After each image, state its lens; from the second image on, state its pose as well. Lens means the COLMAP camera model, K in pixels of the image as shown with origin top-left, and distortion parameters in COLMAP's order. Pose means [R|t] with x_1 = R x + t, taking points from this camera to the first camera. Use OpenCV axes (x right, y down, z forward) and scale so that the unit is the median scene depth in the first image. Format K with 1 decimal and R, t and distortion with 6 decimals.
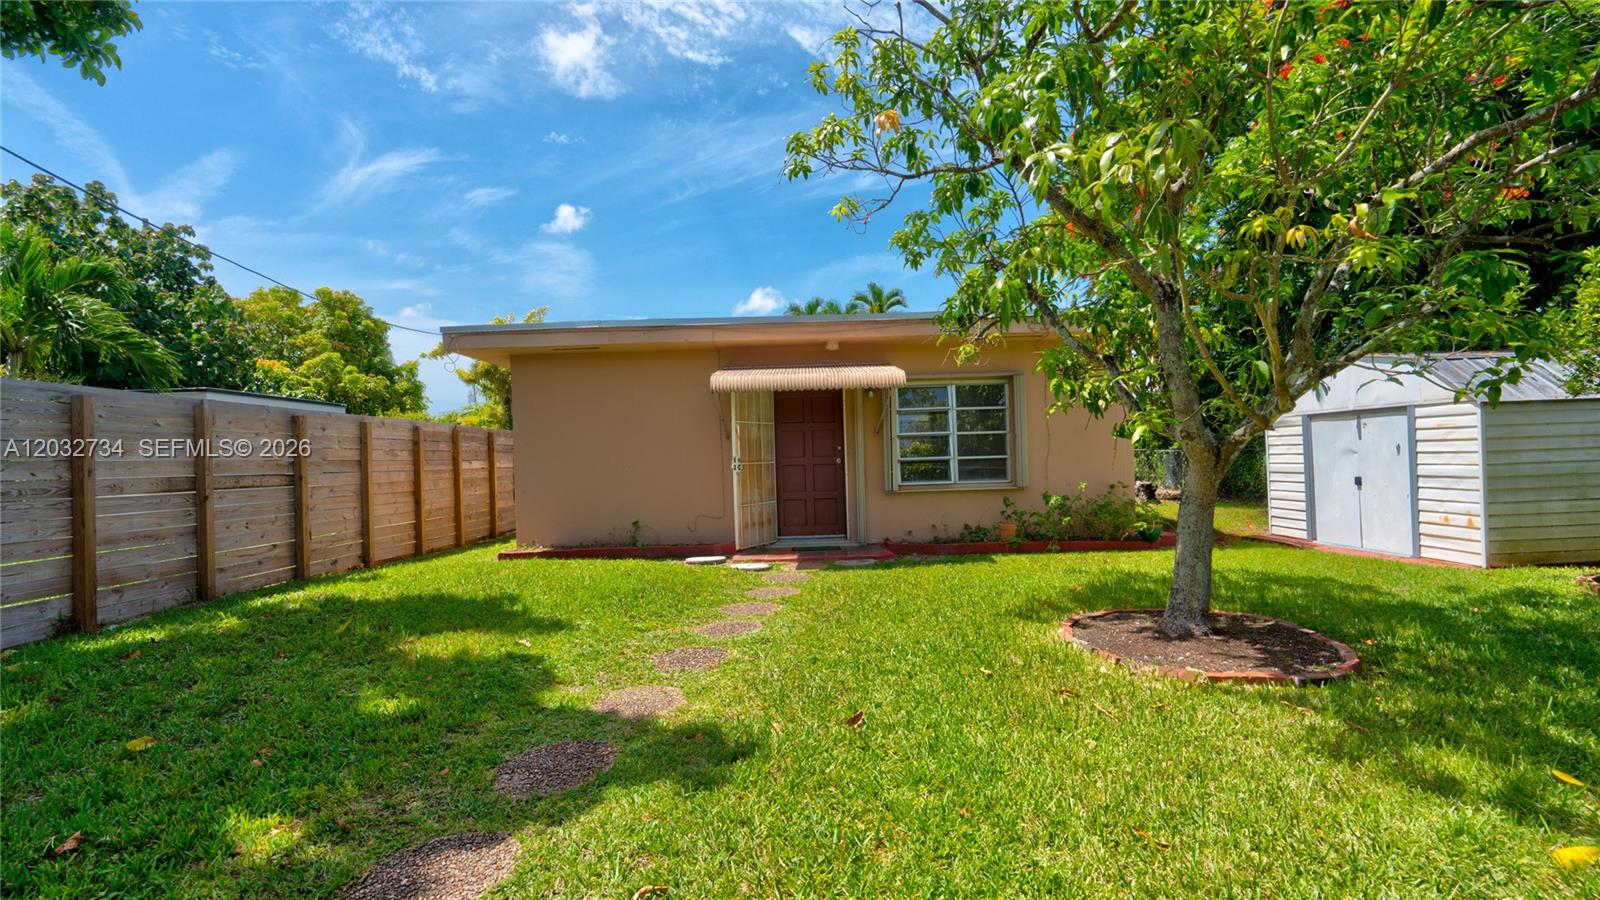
lens RADIAL K [[728.0, 0, 808.6], [0, 728.0, 446.9], [0, 0, 1]] dist [-0.007788, 0.005111]
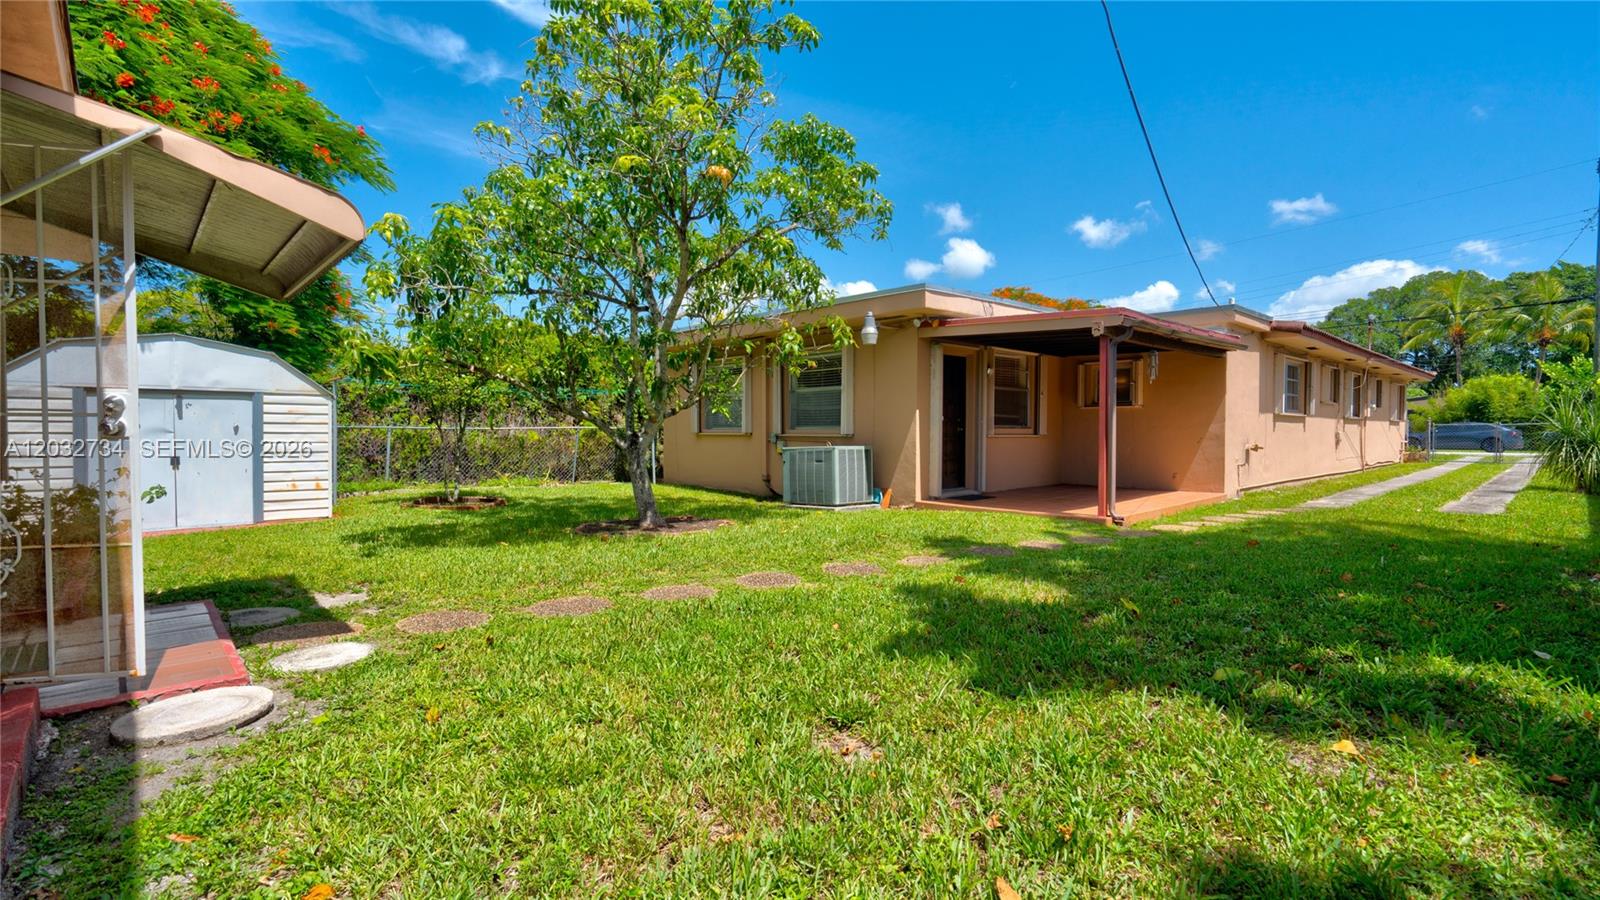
lens RADIAL K [[727.8, 0, 808.2], [0, 727.8, 444.9], [0, 0, 1]] dist [-0.006174, 0.003537]
pose [[-0.684706, 0.018999, 0.728572, -0.632612], [0.009560, 0.999808, -0.017088, 0.056366], [-0.728757, -0.004735, -0.684756, 1.169511]]
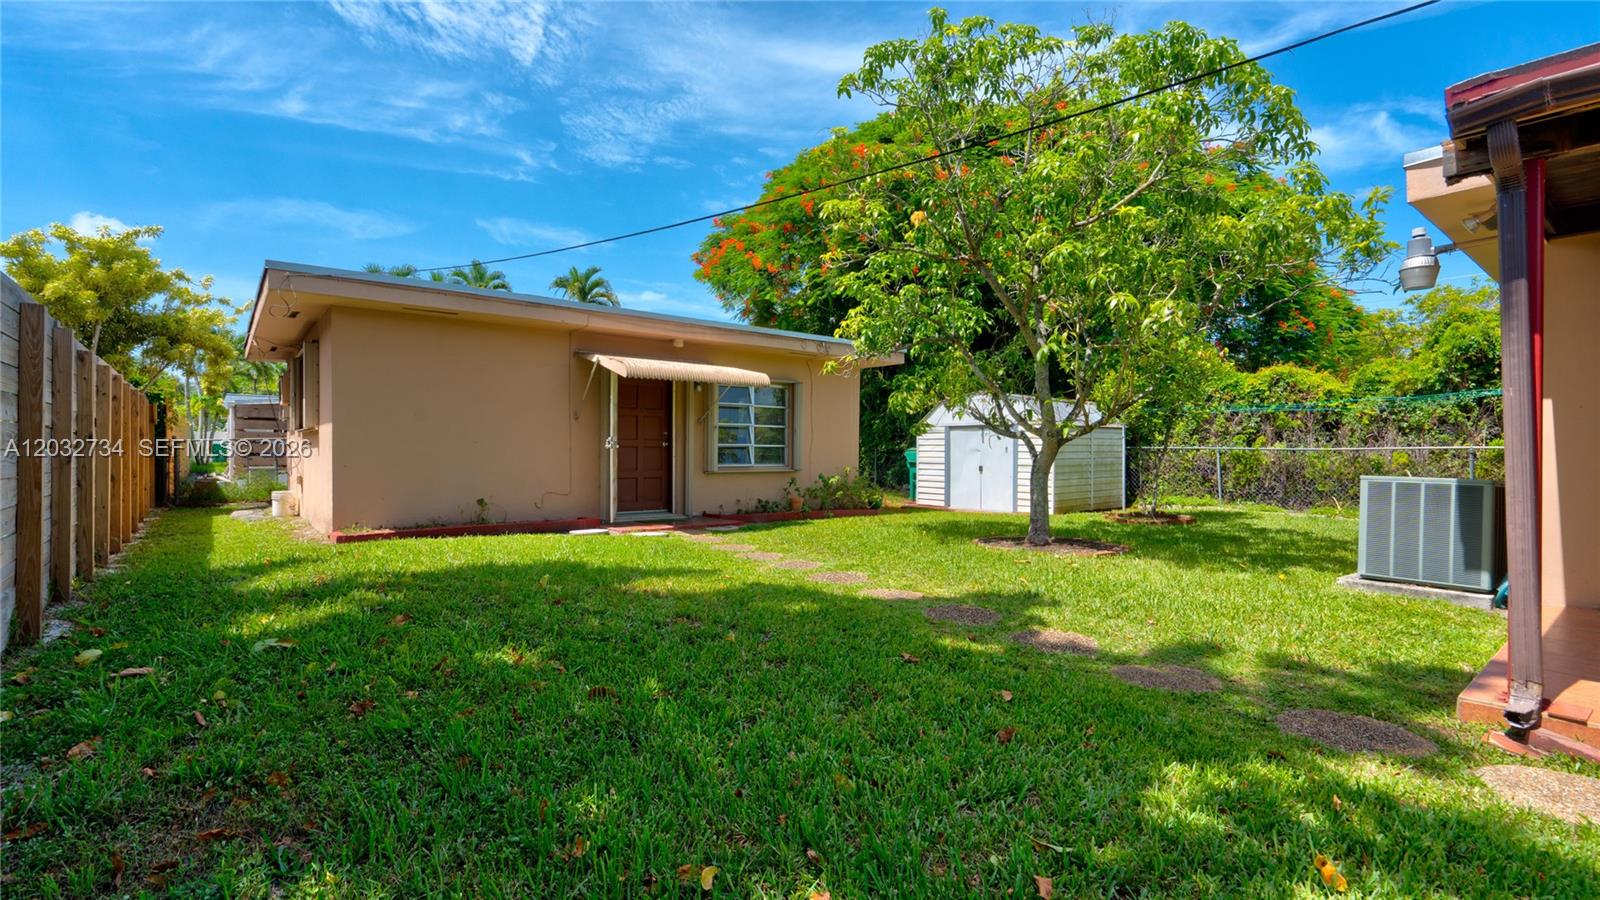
lens RADIAL K [[729.4, 0, 805.7], [0, 729.4, 456.0], [0, 0, 1]] dist [-0.012538, 0.010477]
pose [[0.774817, 0.027787, 0.631574, -0.643689], [-0.037860, 0.999280, 0.002482, 0.033072], [-0.631051, -0.025835, 0.775311, -0.019890]]
